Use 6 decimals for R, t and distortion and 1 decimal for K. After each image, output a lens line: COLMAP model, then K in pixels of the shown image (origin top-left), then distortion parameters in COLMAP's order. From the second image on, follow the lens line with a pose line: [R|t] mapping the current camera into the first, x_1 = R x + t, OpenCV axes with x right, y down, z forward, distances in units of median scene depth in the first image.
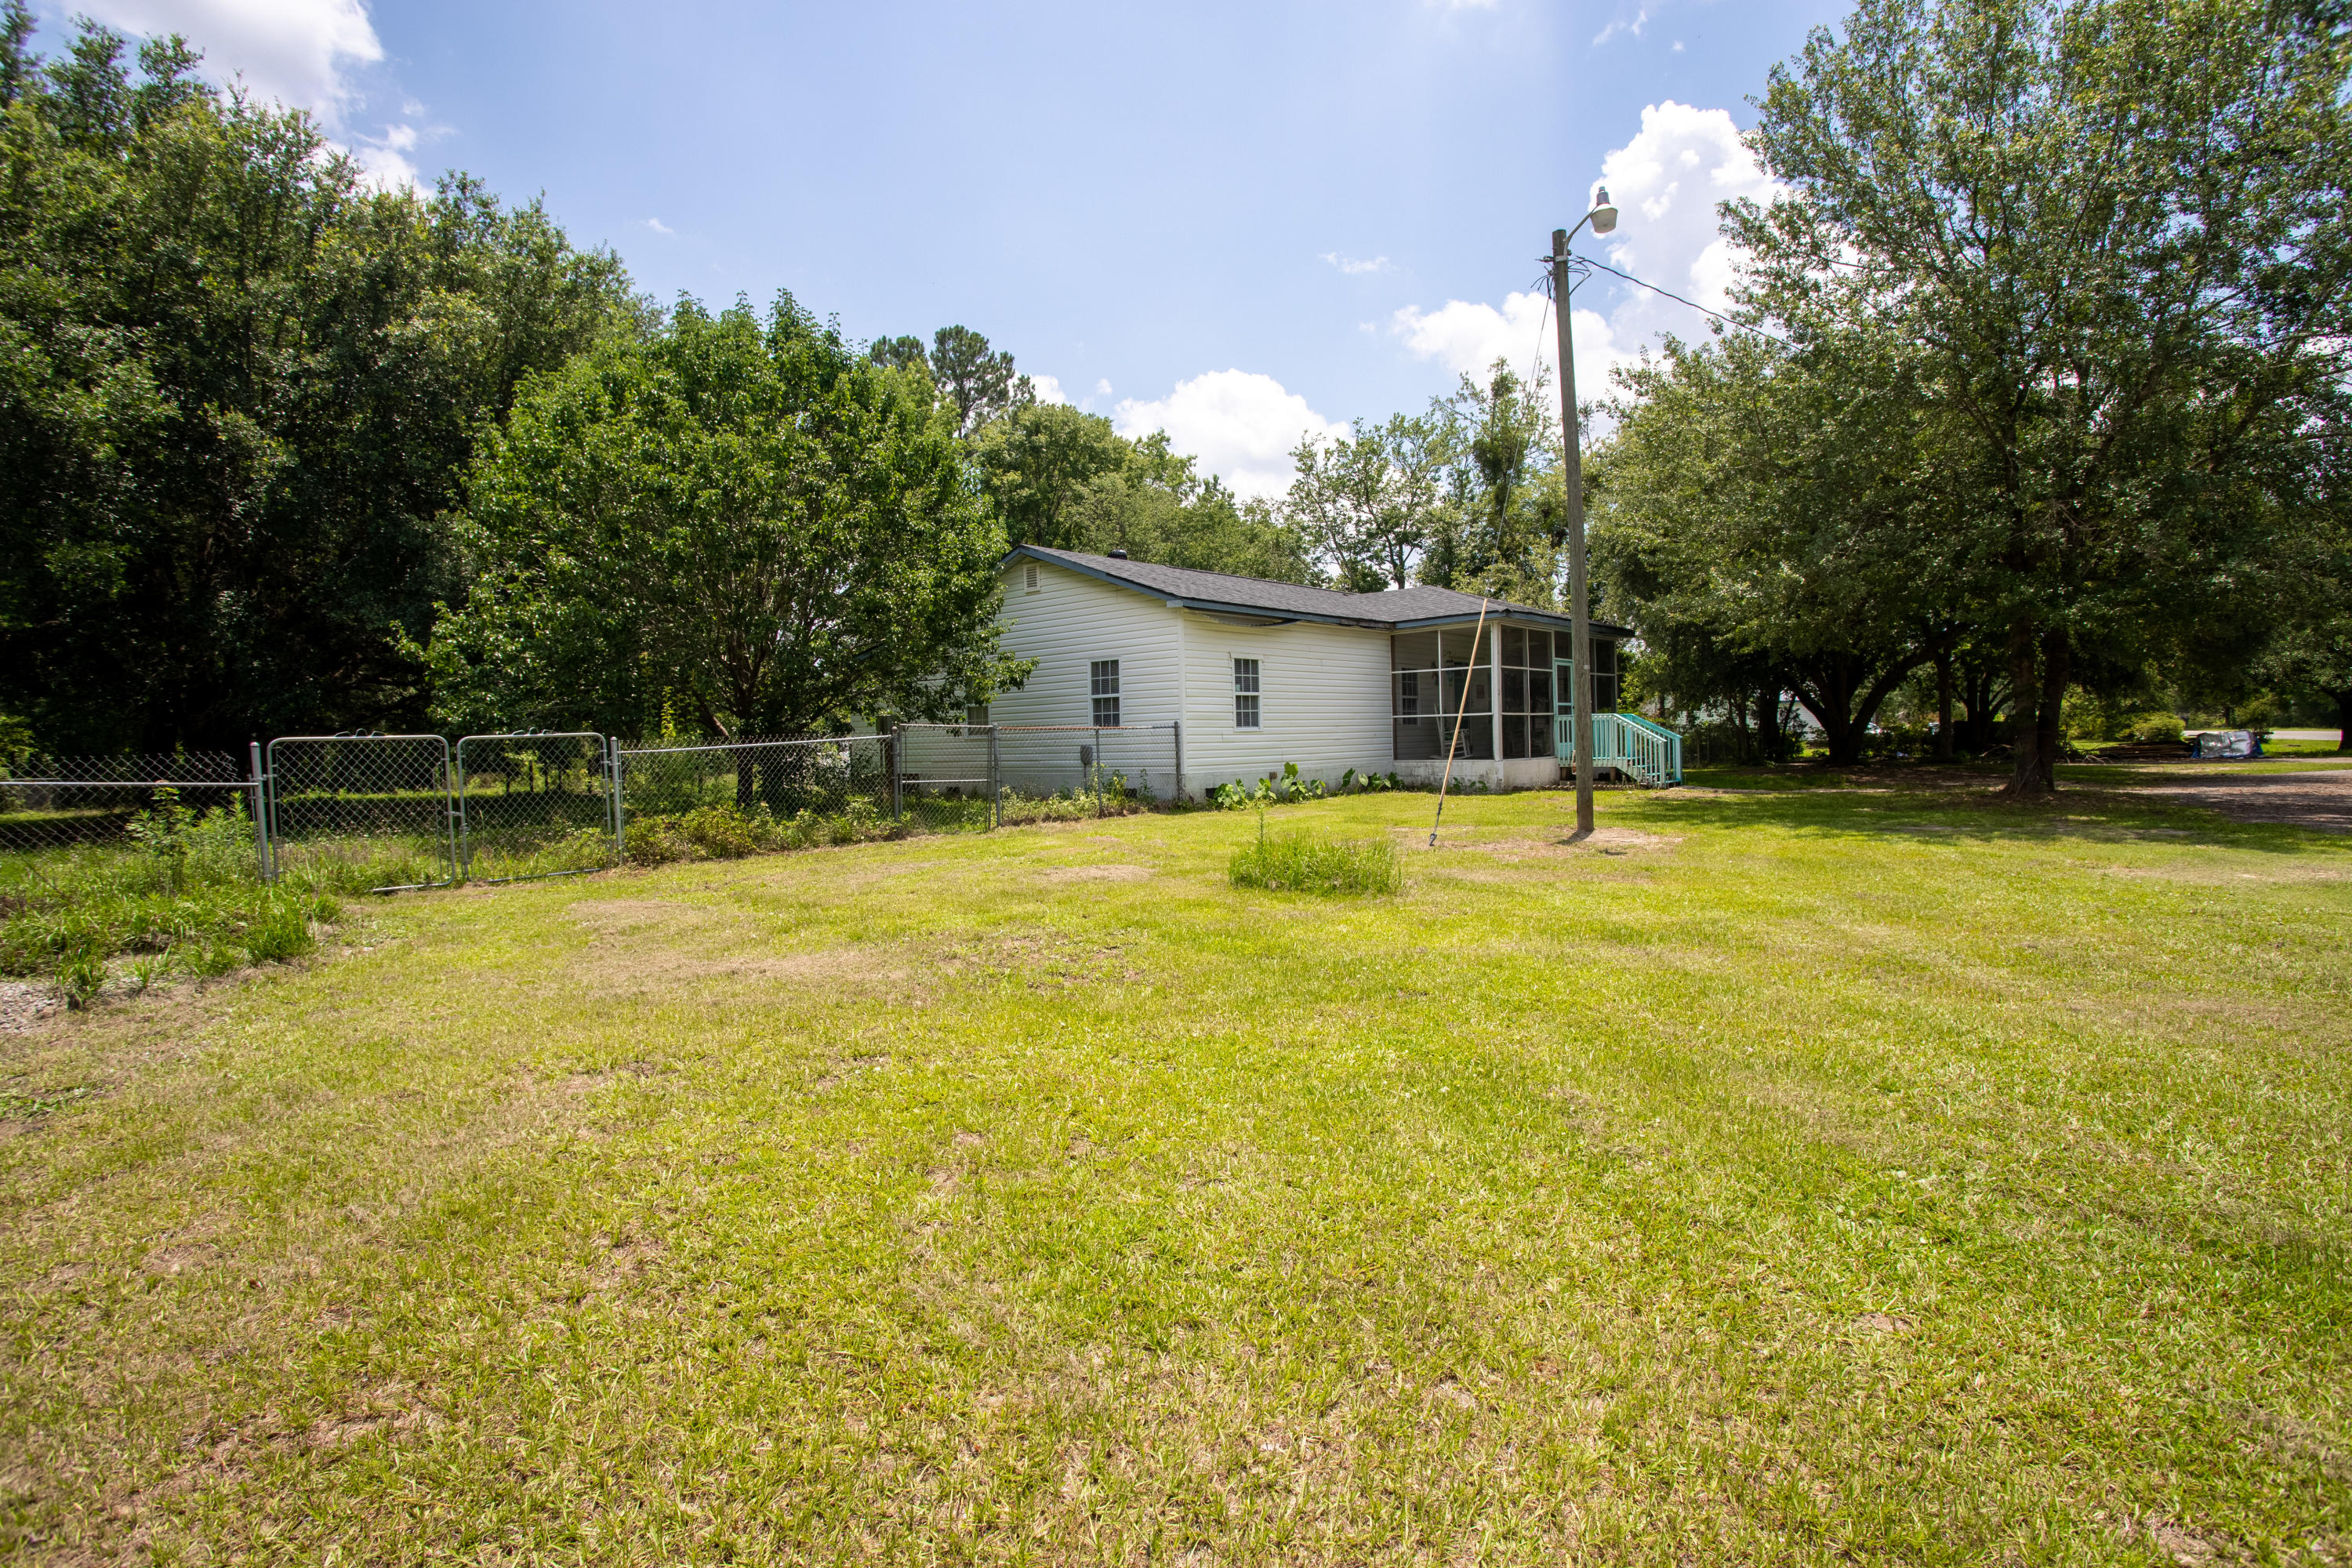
lens RADIAL K [[1155.9, 0, 1187.9], [0, 1155.9, 767.6], [0, 0, 1]] dist [-0.029485, 0.009225]
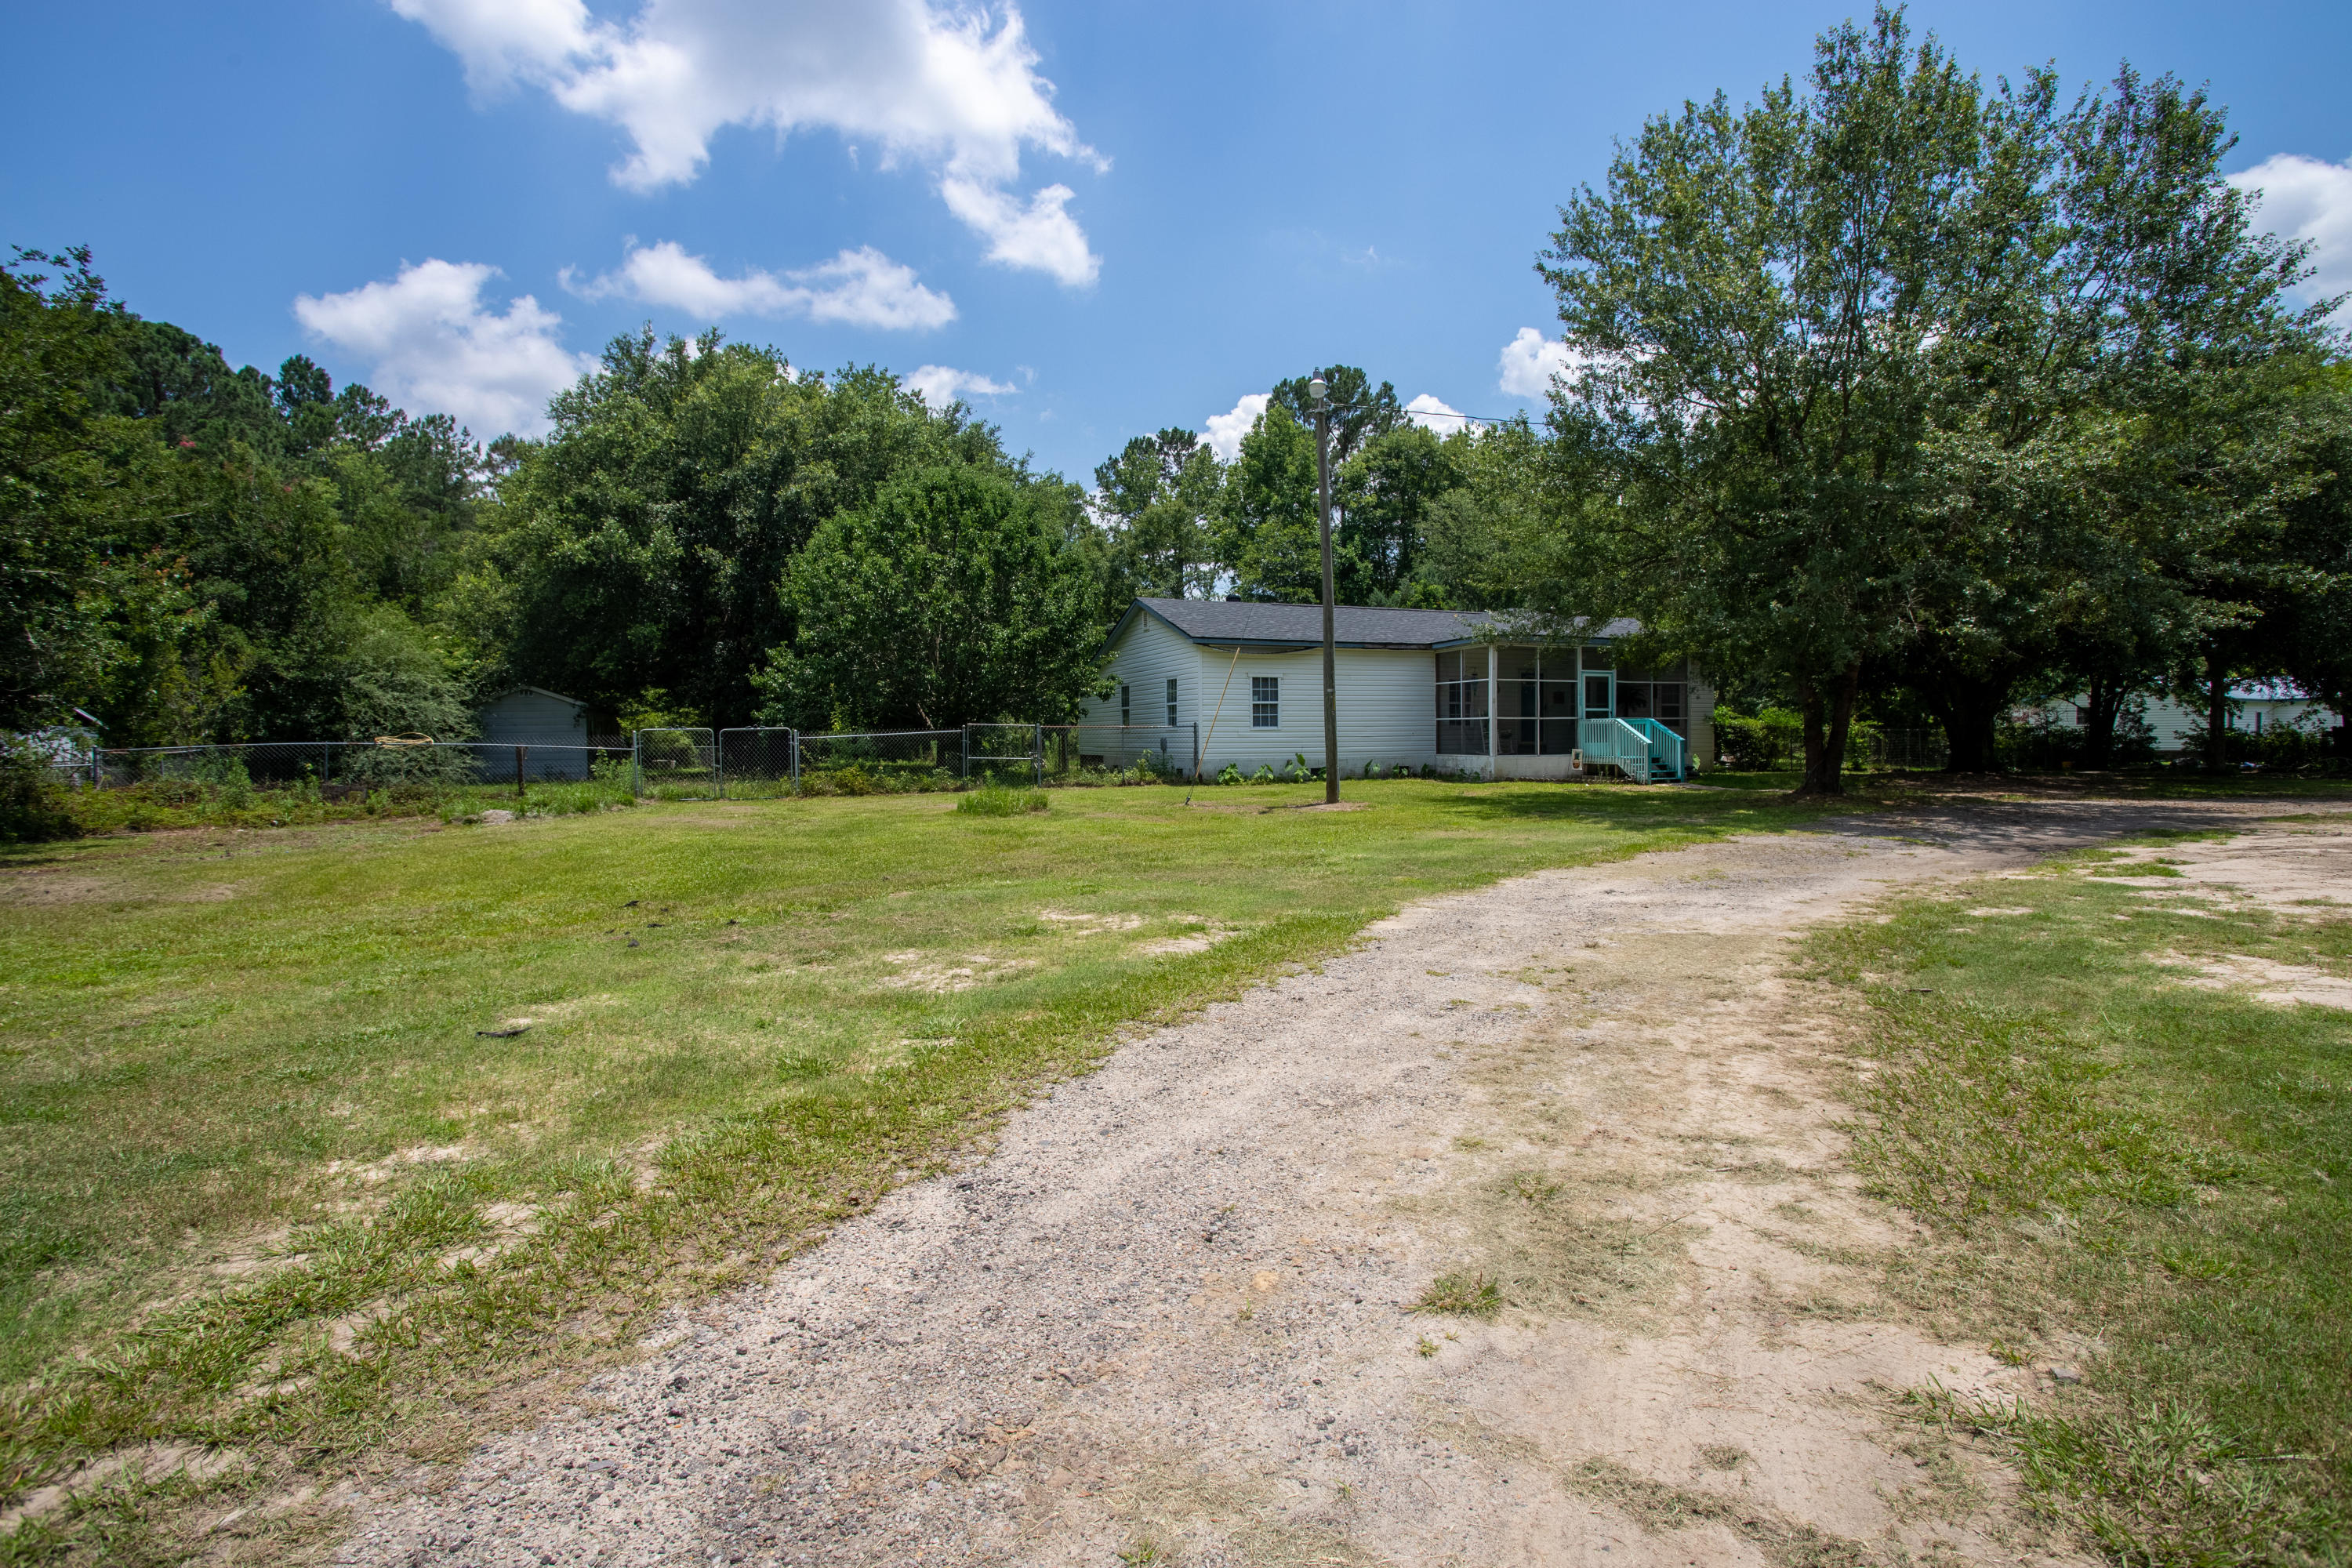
lens RADIAL K [[1155.9, 0, 1178.4], [0, 1155.9, 745.2], [0, 0, 1]] dist [-0.029485, 0.009225]
pose [[0.897892, 0.020120, -0.439755, 0.558919], [-0.024636, 0.999686, -0.004564, -0.004202], [0.439525, 0.014932, 0.898106, -0.279534]]
